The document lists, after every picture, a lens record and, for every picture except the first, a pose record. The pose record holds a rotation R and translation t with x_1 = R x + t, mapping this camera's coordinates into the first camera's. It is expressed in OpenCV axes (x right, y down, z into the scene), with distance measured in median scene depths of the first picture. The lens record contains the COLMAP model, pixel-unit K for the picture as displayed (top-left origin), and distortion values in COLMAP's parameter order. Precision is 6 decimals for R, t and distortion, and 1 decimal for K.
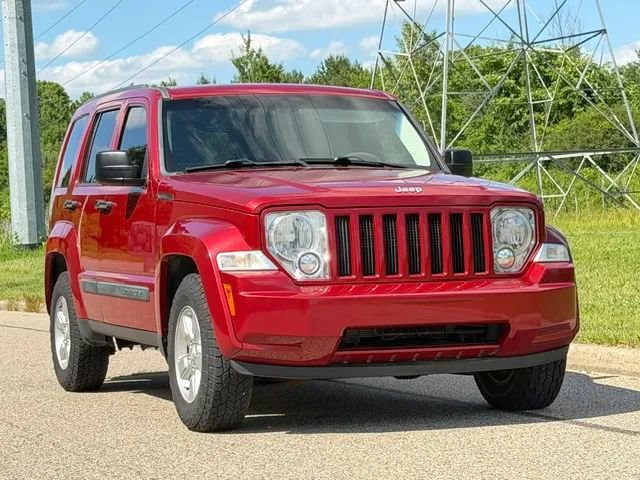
lens RADIAL K [[1673.4, 0, 320.0], [0, 1673.4, 240.0], [0, 0, 1]] dist [0.147255, -0.716406]
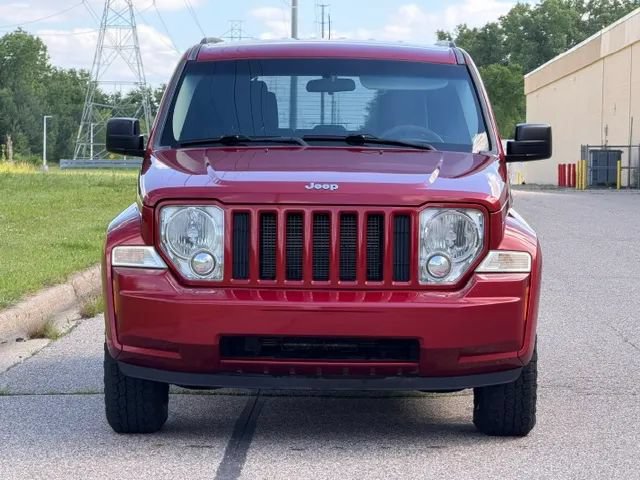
lens RADIAL K [[1673.4, 0, 320.0], [0, 1673.4, 240.0], [0, 0, 1]] dist [0.147255, -0.716406]
pose [[0.937595, 0.039742, -0.345451, 0.364277], [-0.037530, 0.999210, 0.013091, -0.012807], [0.345698, 0.000691, 0.938346, 0.147108]]
